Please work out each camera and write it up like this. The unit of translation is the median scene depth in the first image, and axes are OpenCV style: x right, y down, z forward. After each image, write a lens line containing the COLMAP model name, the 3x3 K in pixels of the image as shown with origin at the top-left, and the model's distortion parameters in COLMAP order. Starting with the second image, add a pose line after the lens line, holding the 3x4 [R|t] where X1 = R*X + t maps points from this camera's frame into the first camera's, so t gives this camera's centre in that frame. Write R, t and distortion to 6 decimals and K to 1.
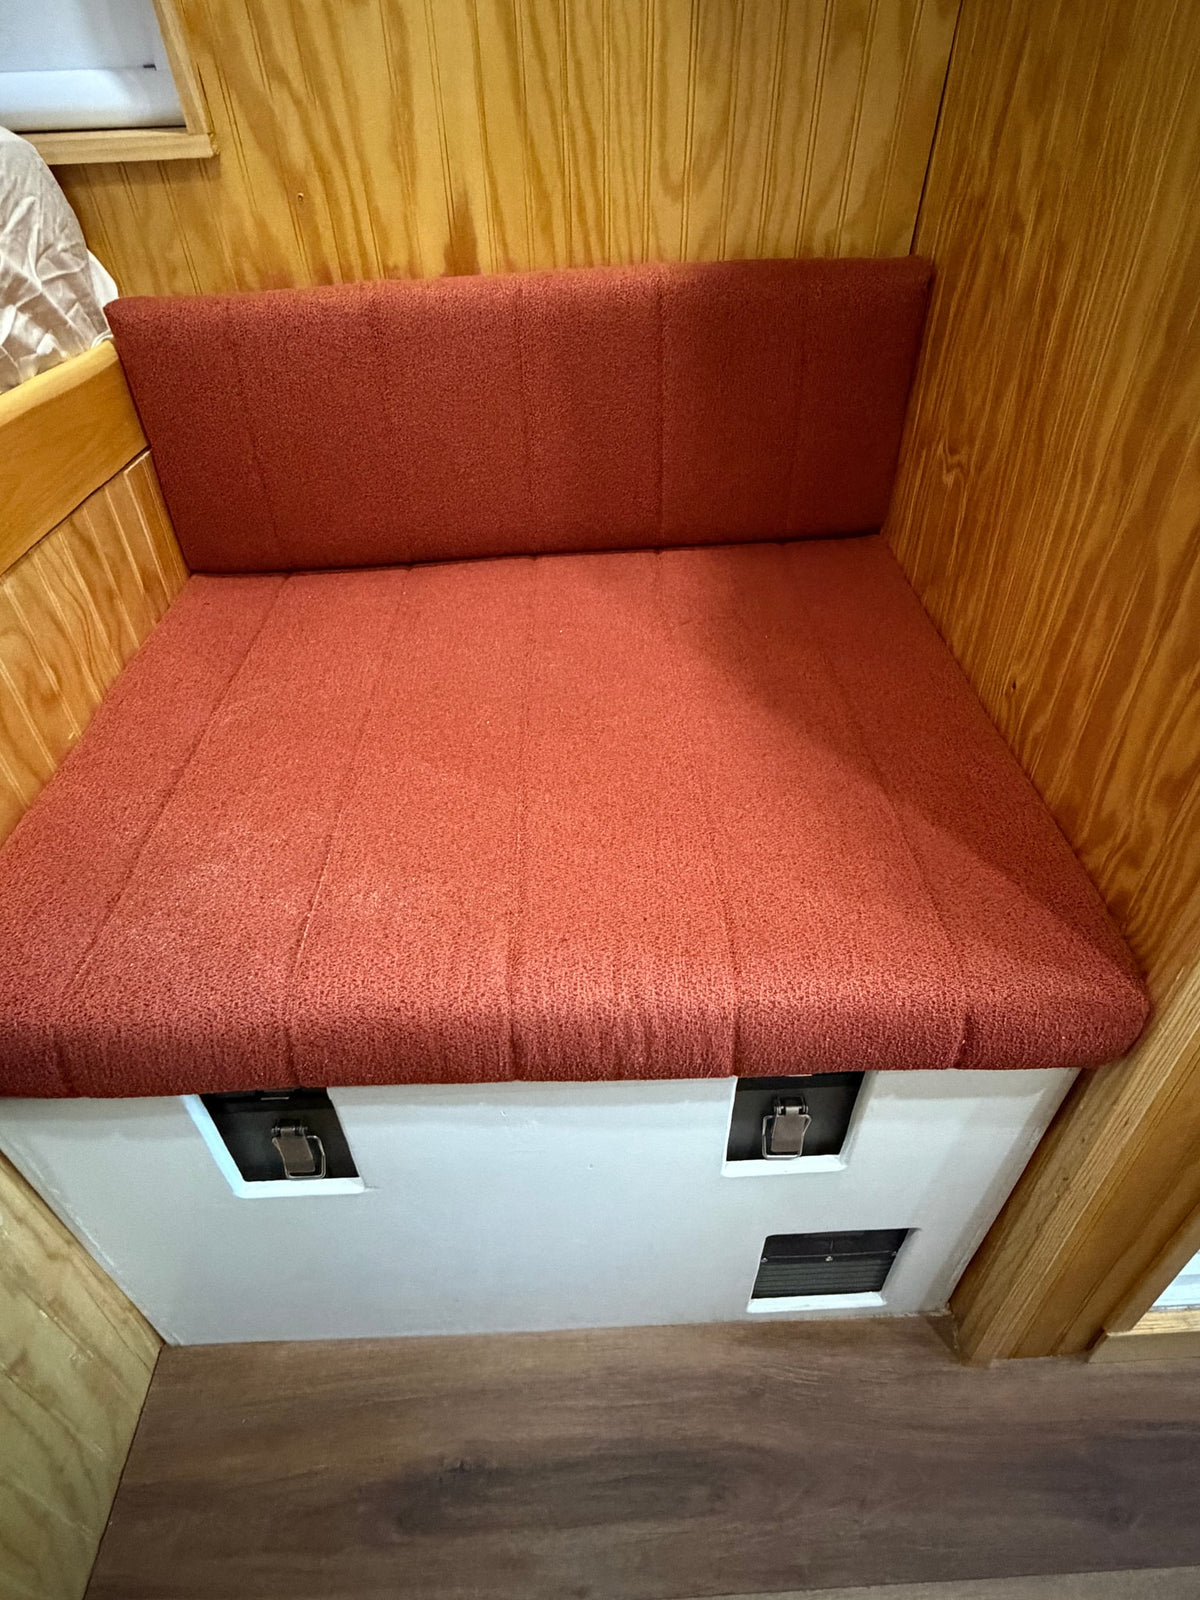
lens RADIAL K [[876.8, 0, 603.5], [0, 876.8, 776.7], [0, 0, 1]] dist [0.003550, 0.000275]
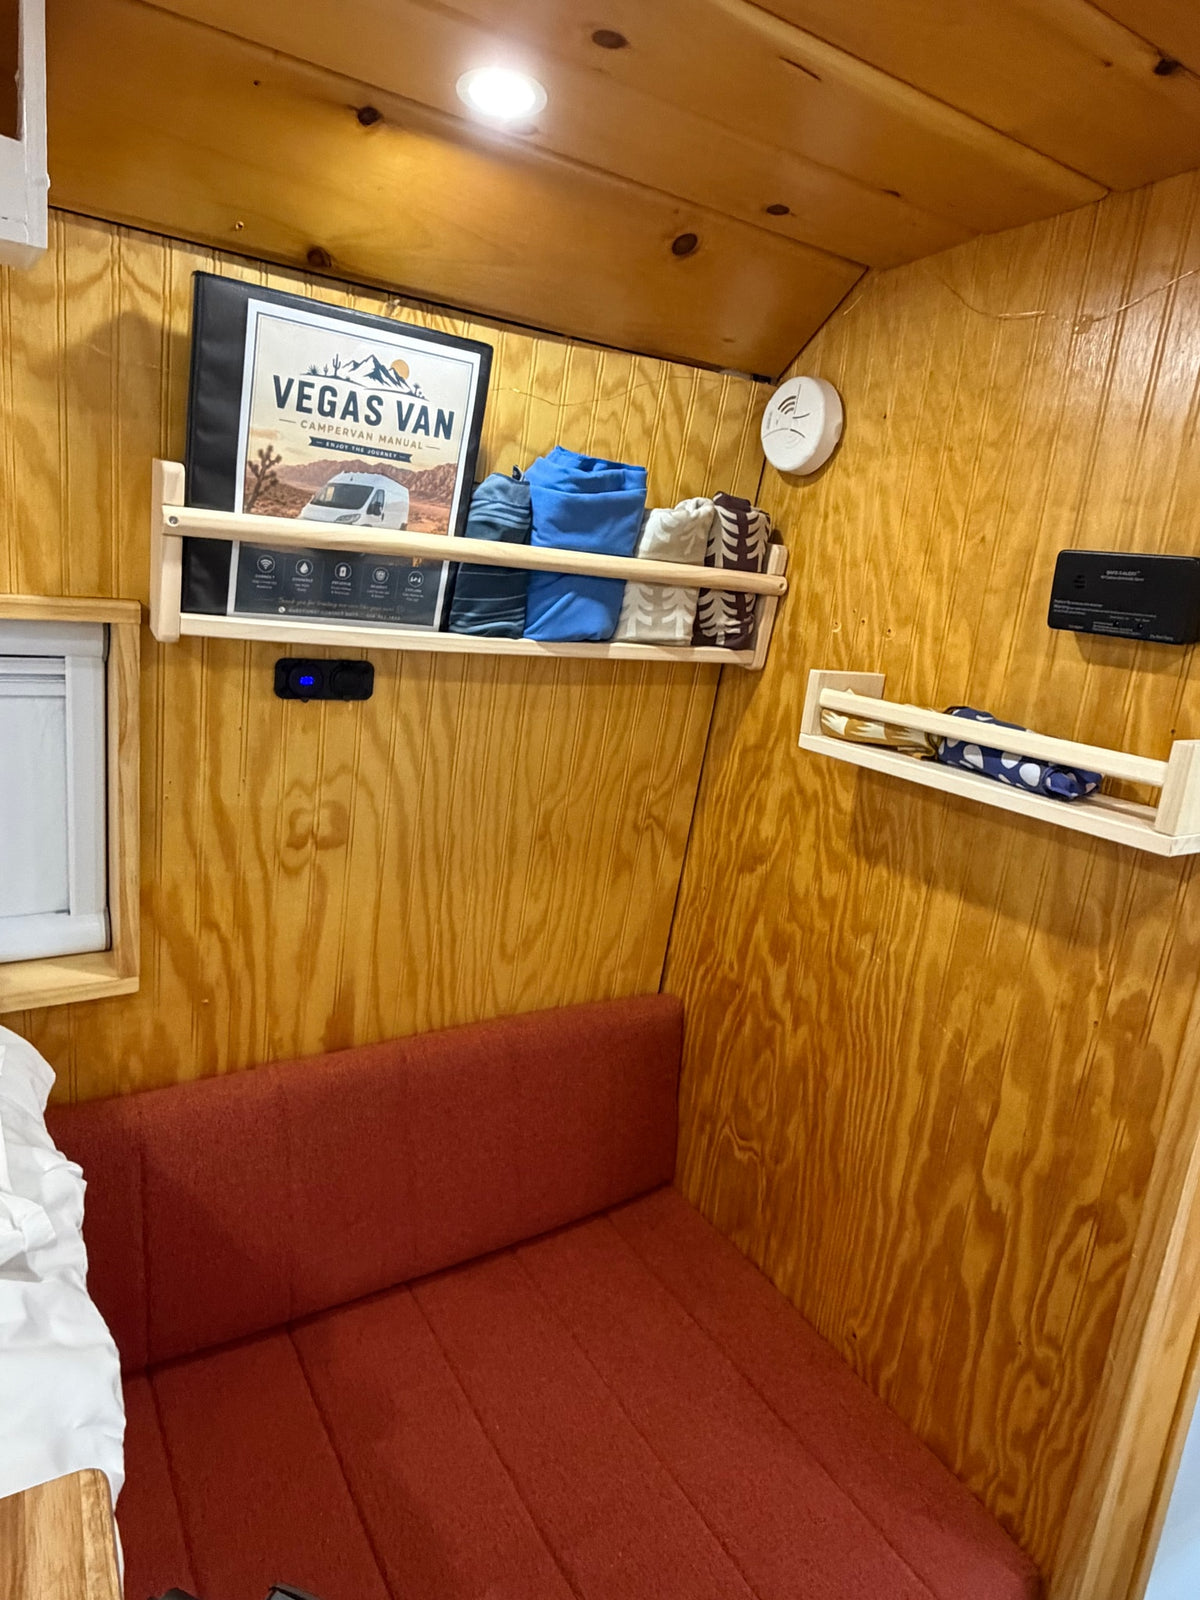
lens RADIAL K [[962.6, 0, 587.2], [0, 962.6, 785.6], [0, 0, 1]] dist [-0.004347, -0.000393]
pose [[0.854423, -0.014486, 0.519377, -0.581417], [0.212934, 0.921574, -0.324593, -0.437540], [-0.473942, 0.387932, 0.790498, -0.289762]]
